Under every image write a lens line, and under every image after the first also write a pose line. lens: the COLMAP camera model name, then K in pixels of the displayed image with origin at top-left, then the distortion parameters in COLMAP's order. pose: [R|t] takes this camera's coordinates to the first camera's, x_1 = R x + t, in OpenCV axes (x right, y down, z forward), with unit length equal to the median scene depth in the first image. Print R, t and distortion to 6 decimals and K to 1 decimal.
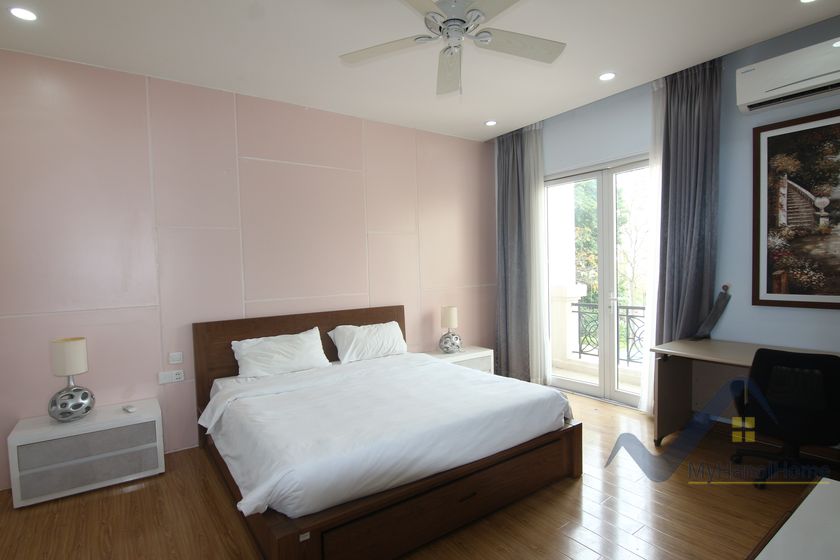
lens RADIAL K [[430.5, 0, 423.7], [0, 430.5, 282.4], [0, 0, 1]] dist [-0.005744, -0.001275]
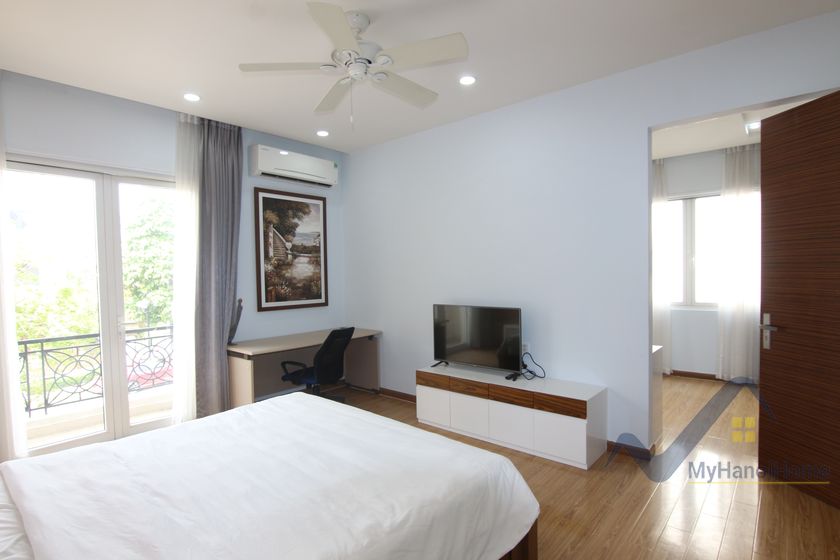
lens RADIAL K [[430.5, 0, 421.2], [0, 430.5, 281.7], [0, 0, 1]] dist [-0.005744, -0.001275]
pose [[-0.223237, 0.008402, 0.974728, -0.816986], [0.059988, 0.998186, 0.005134, -0.023323], [-0.972917, 0.059618, -0.223336, 0.880673]]
